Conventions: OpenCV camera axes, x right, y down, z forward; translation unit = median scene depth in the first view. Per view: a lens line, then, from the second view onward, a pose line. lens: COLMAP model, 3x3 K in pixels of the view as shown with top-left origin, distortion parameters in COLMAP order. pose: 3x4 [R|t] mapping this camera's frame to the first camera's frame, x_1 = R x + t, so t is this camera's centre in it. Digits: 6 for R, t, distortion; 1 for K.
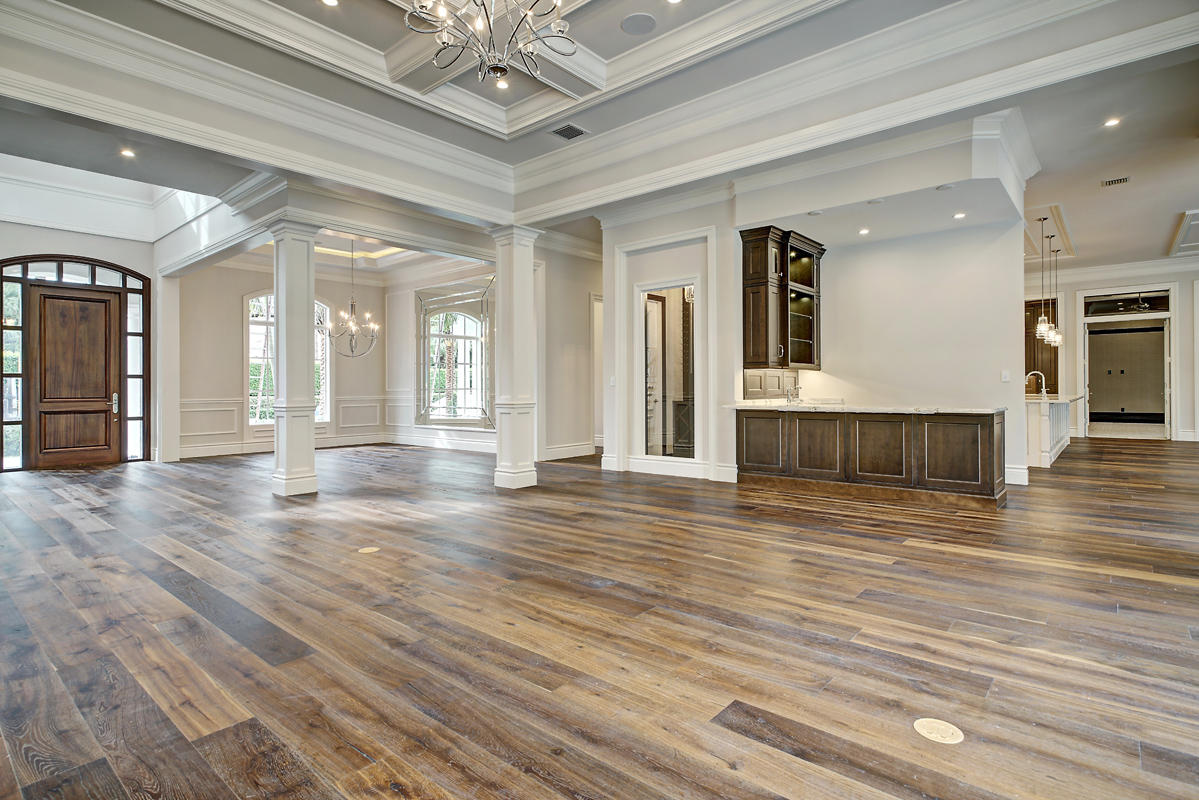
lens RADIAL K [[600.3, 0, 607.7], [0, 600.3, 380.8], [0, 0, 1]] dist [0.005580, 0.001607]
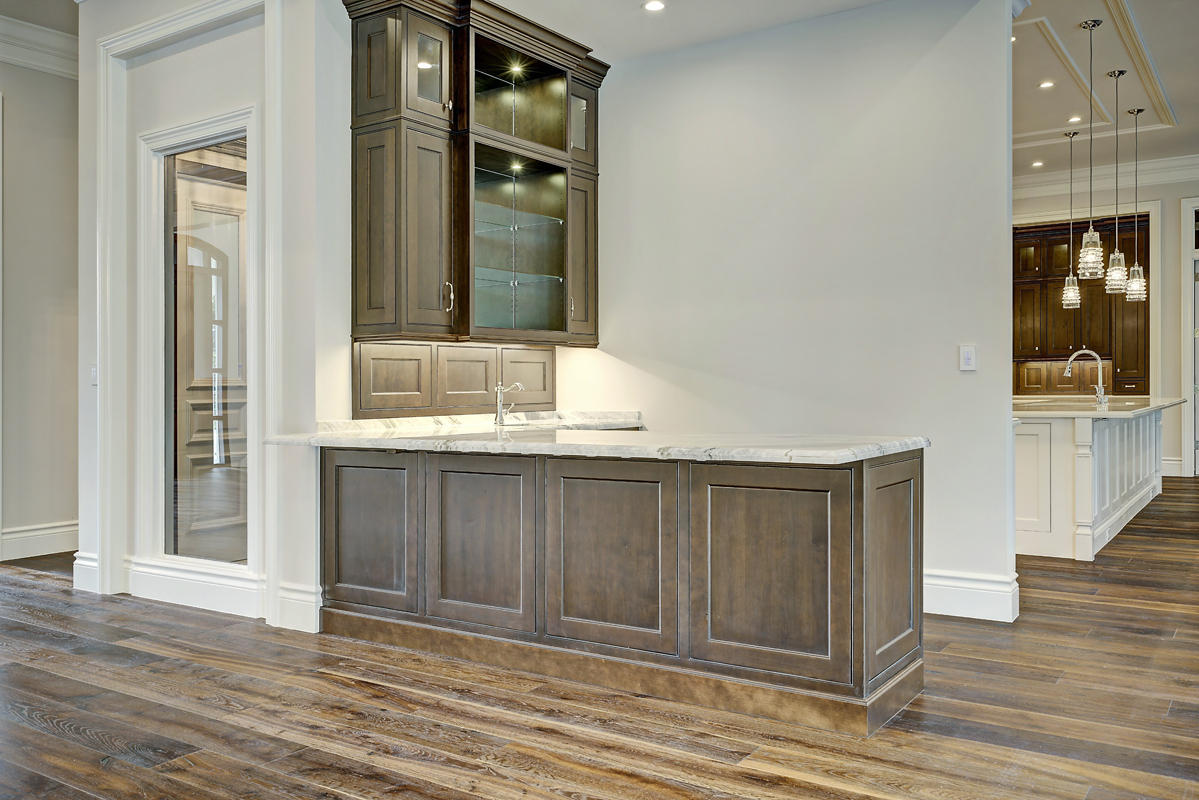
lens RADIAL K [[999.3, 0, 599.5], [0, 999.3, 400.0], [0, 0, 1]] dist [0.000339, -0.004510]
pose [[0.994125, -0.007100, 0.108004, 0.325787], [0.004283, 0.999645, 0.026295, 0.002201], [-0.108152, -0.025678, 0.993803, 0.336790]]
